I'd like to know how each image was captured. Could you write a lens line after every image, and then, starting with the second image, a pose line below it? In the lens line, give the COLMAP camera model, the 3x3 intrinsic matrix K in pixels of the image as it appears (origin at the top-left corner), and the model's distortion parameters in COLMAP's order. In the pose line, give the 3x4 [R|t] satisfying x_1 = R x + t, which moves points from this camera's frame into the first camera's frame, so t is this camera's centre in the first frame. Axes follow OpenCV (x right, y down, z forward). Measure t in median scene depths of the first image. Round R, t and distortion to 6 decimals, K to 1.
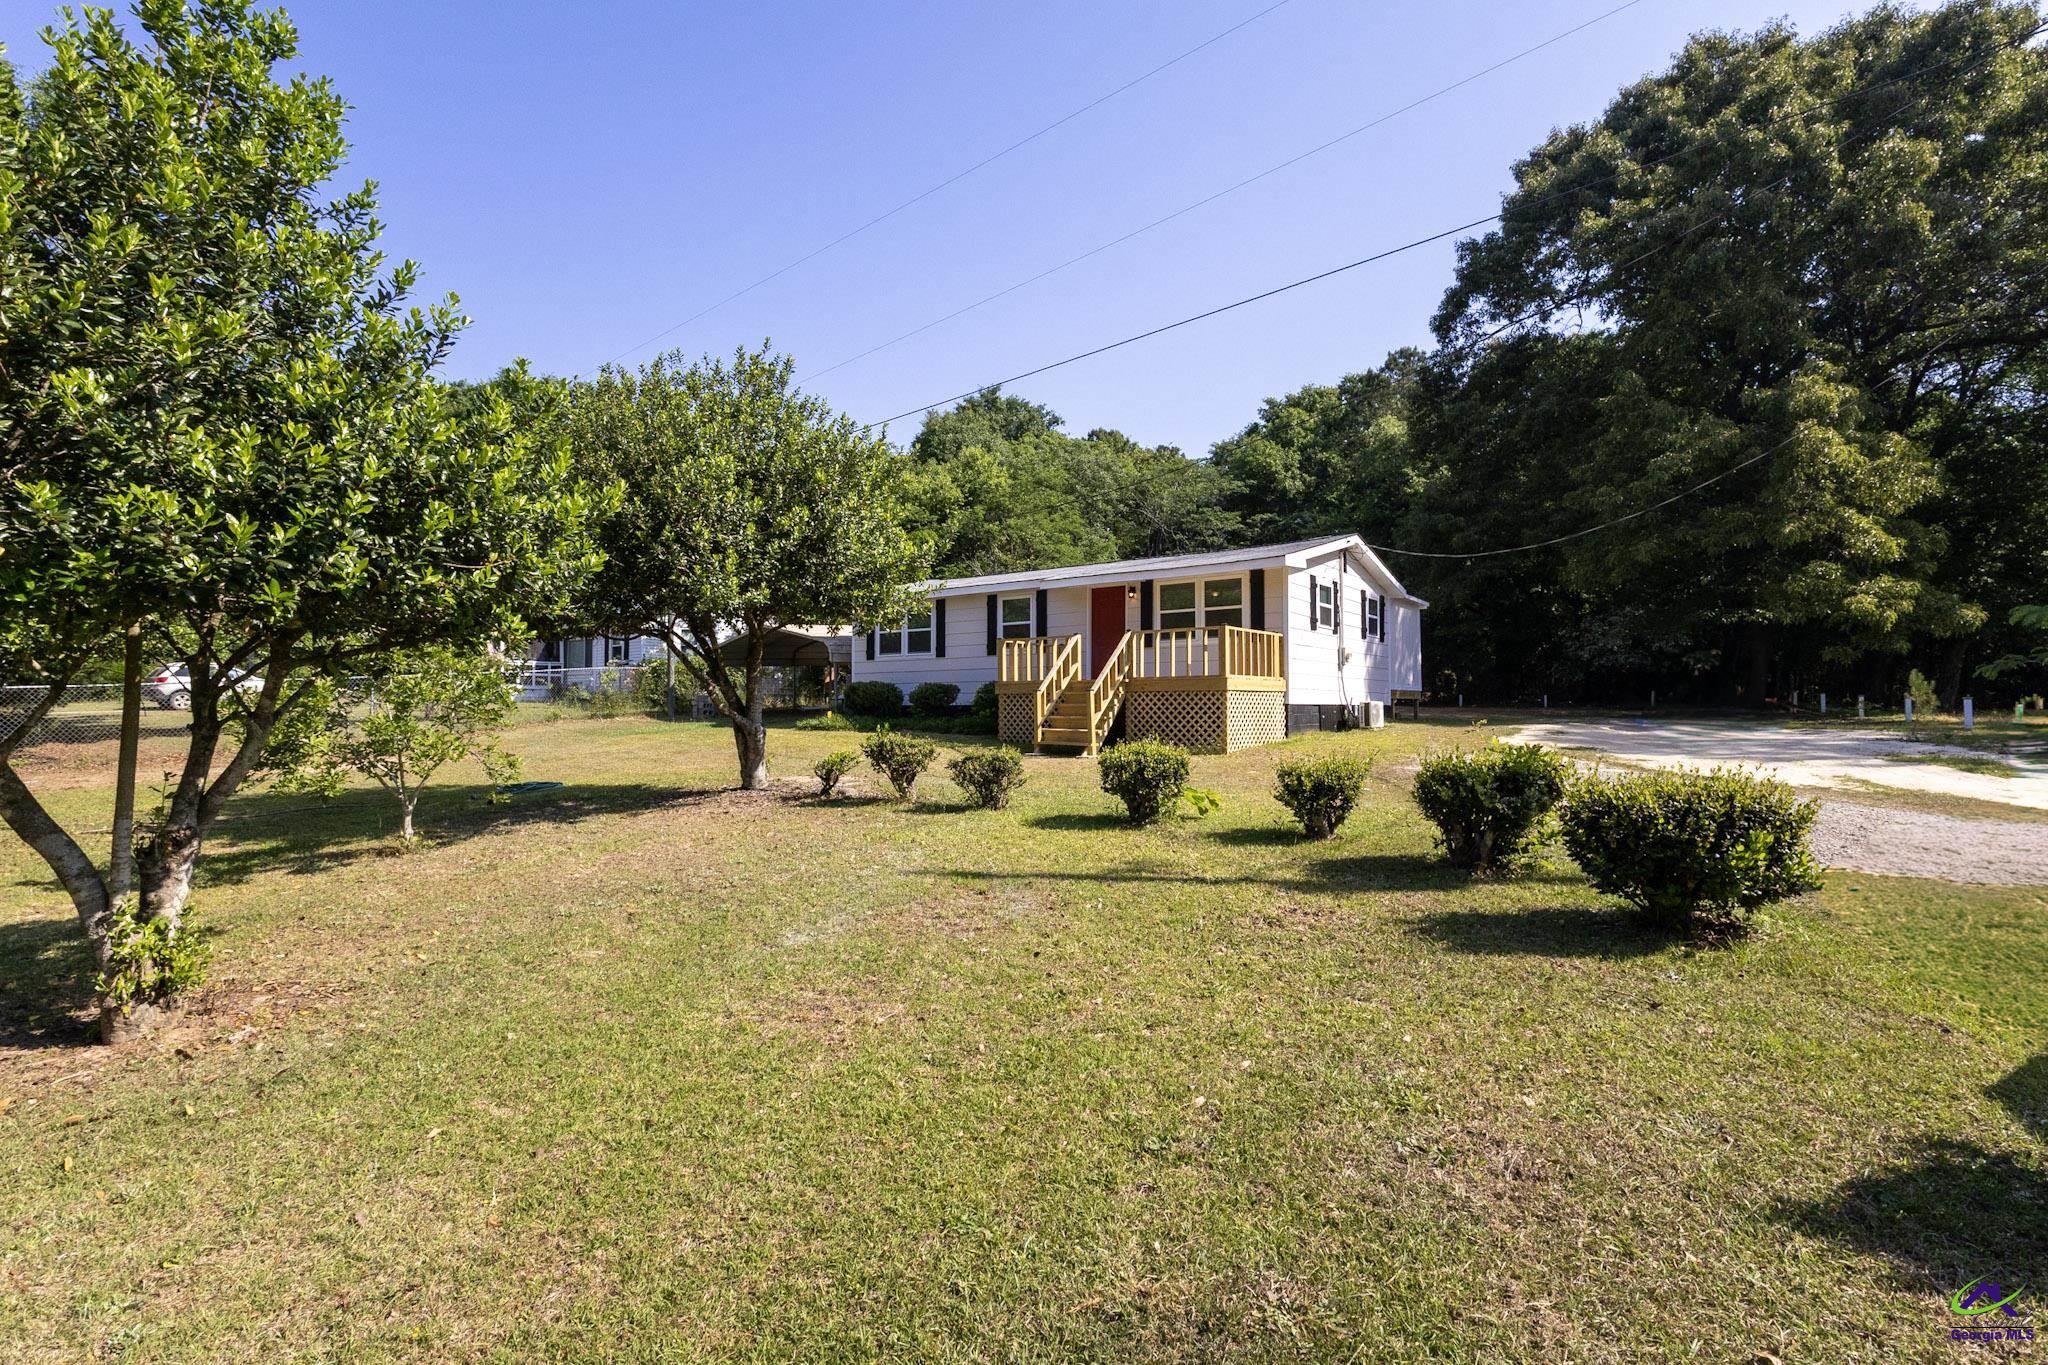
lens RADIAL K [[979.9, 0, 1023.6], [0, 979.9, 685.0], [0, 0, 1]] dist [-0.008883, 0.000999]
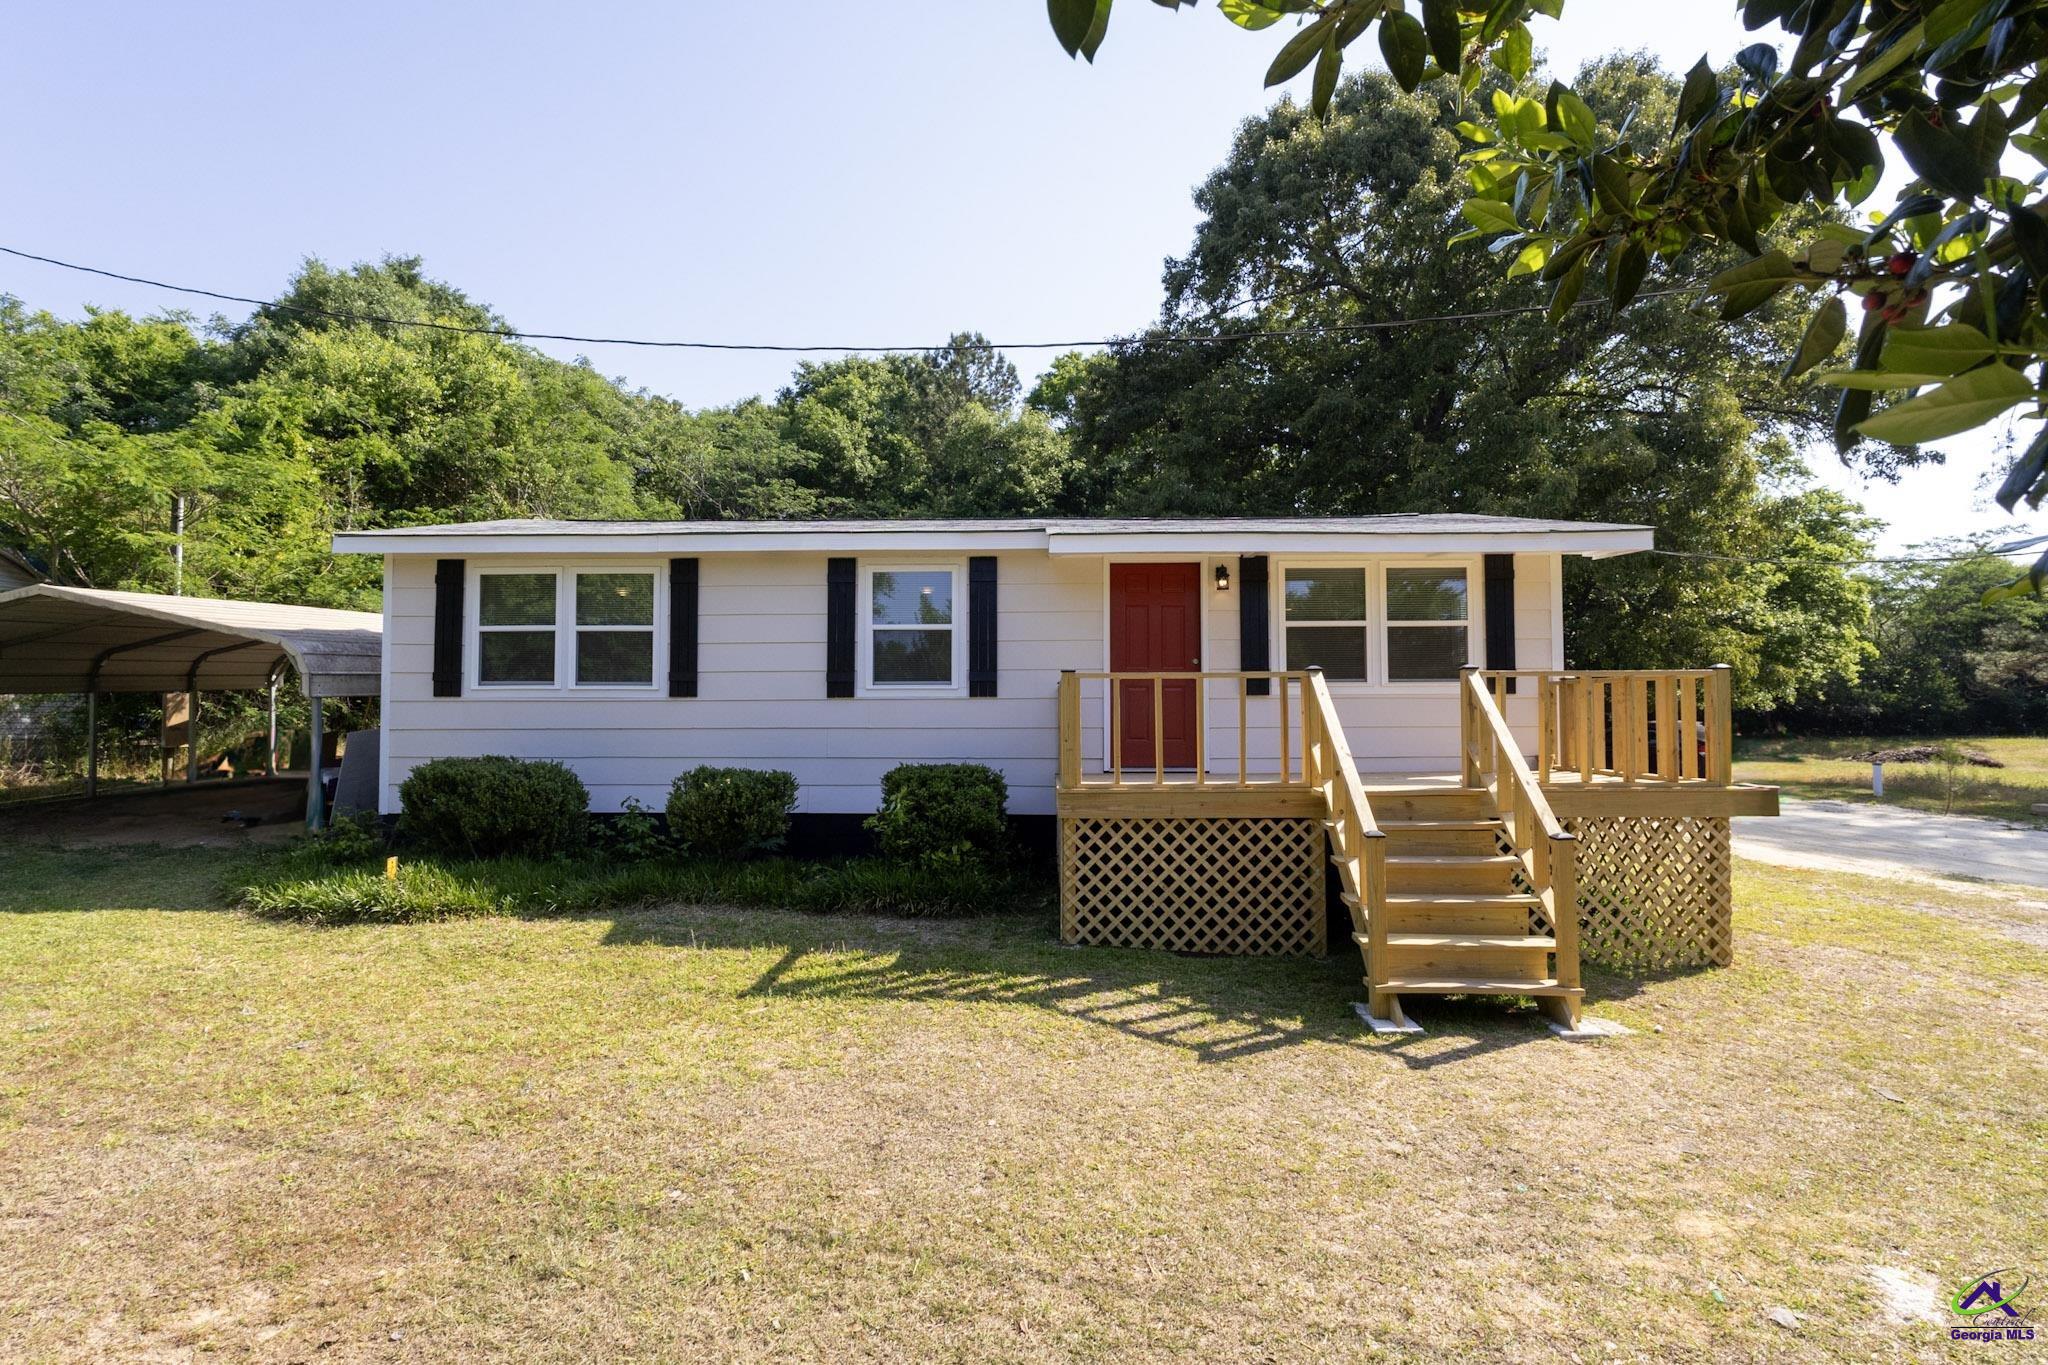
lens RADIAL K [[979.9, 0, 1046.2], [0, 979.9, 690.4], [0, 0, 1]] dist [-0.008883, 0.000999]
pose [[0.801756, 0.013301, 0.597503, -0.208344], [-0.012286, 0.999908, -0.005773, -0.030214], [-0.597525, -0.002712, 0.801846, 0.563090]]
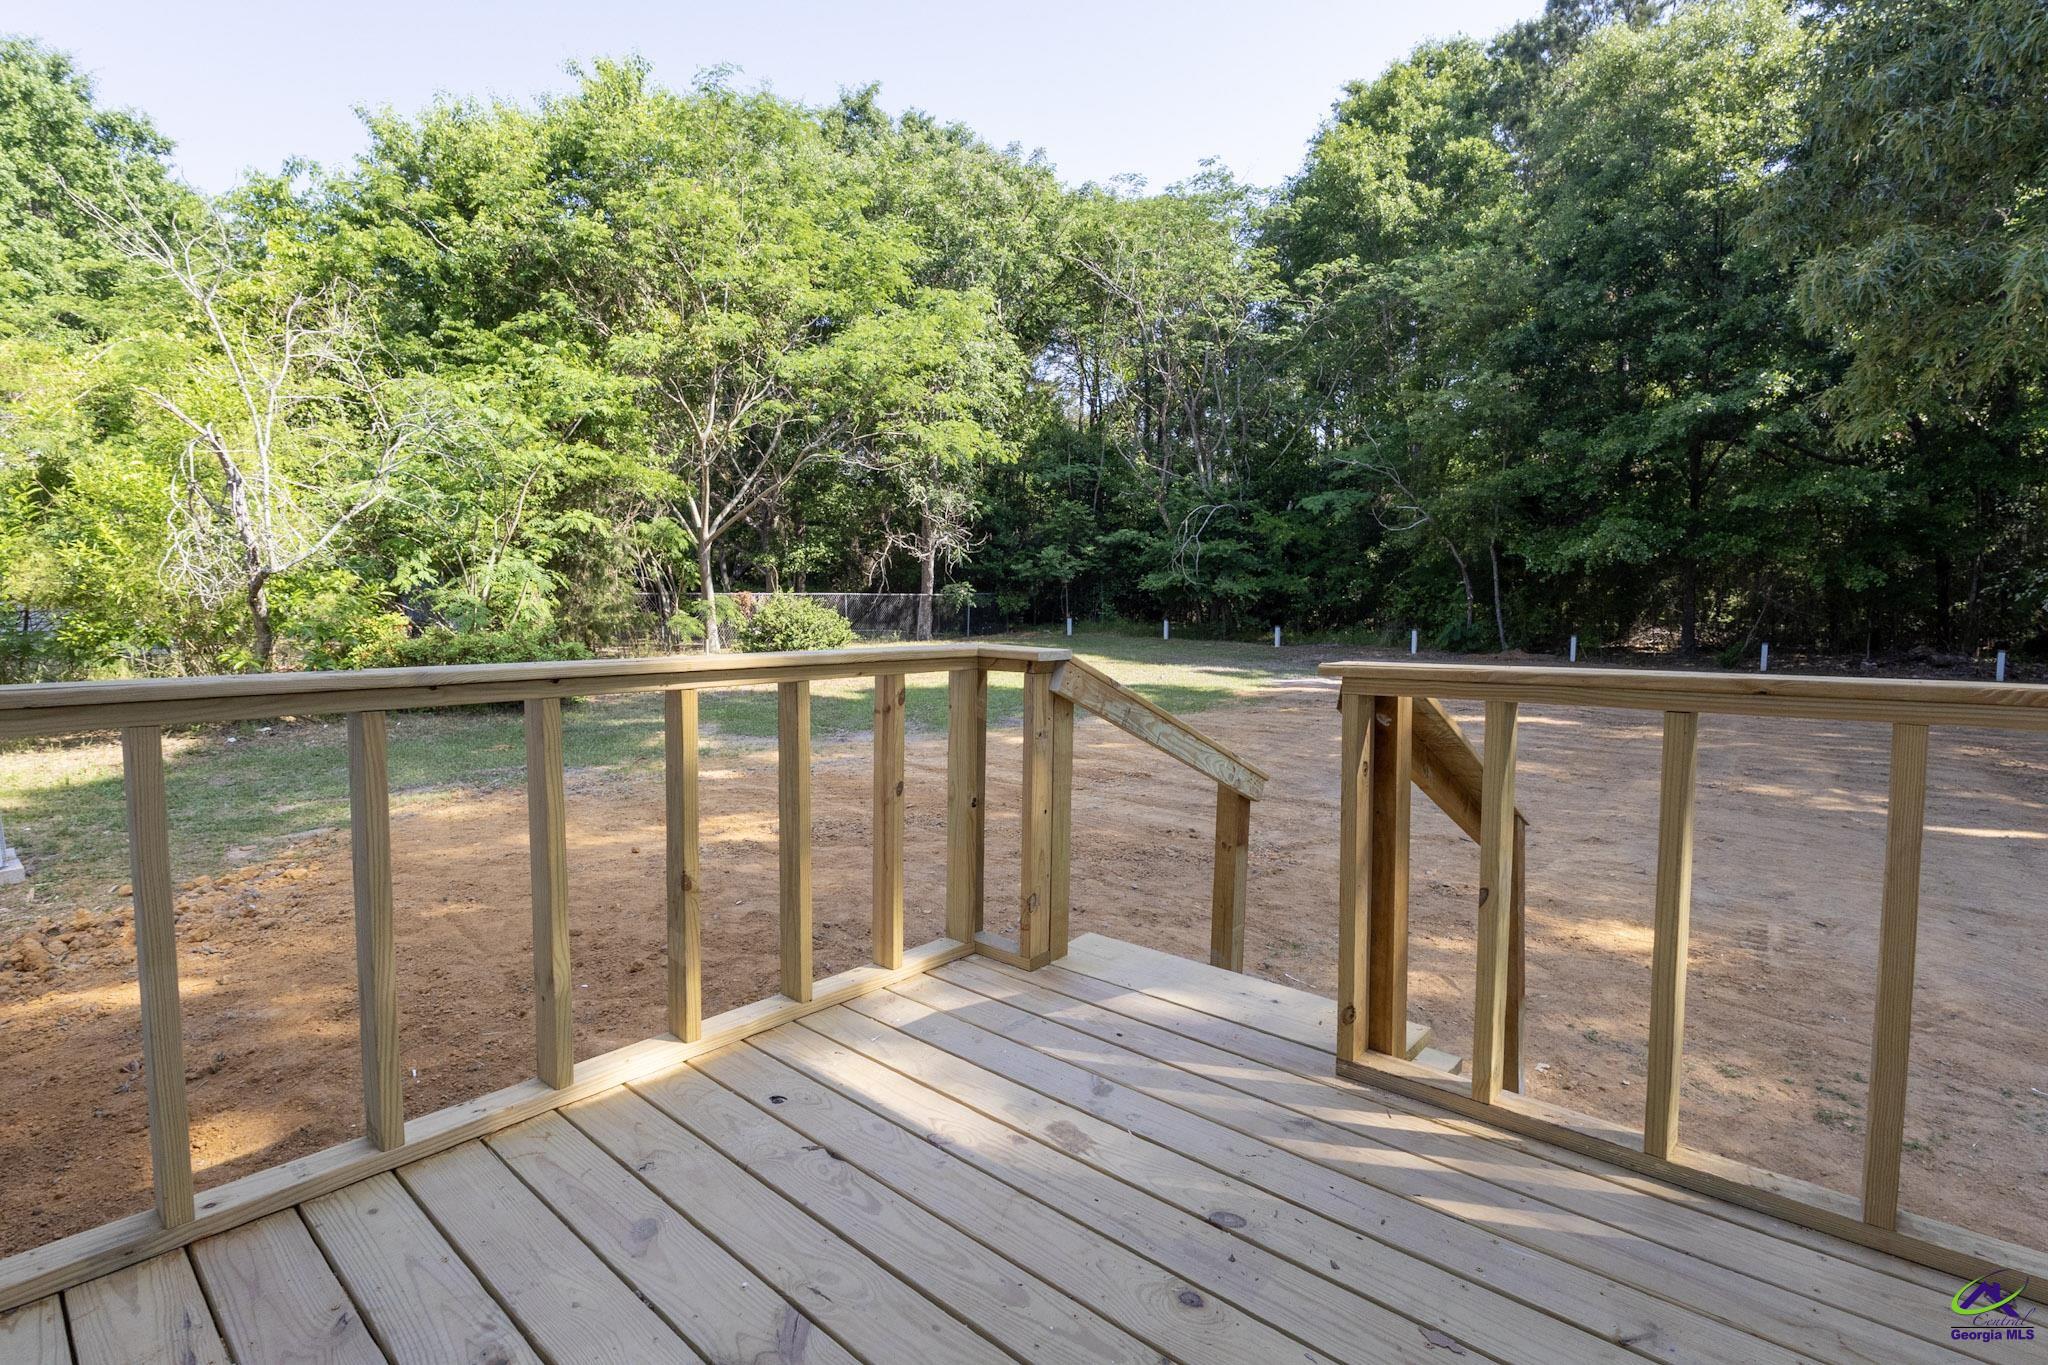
lens RADIAL K [[979.9, 0, 1025.5], [0, 979.9, 676.6], [0, 0, 1]] dist [-0.008883, 0.000999]
pose [[0.996960, 0.012417, -0.076919, 0.302850], [-0.004768, 0.995091, 0.098845, -0.042451], [0.077768, -0.098177, 0.992126, 1.097716]]
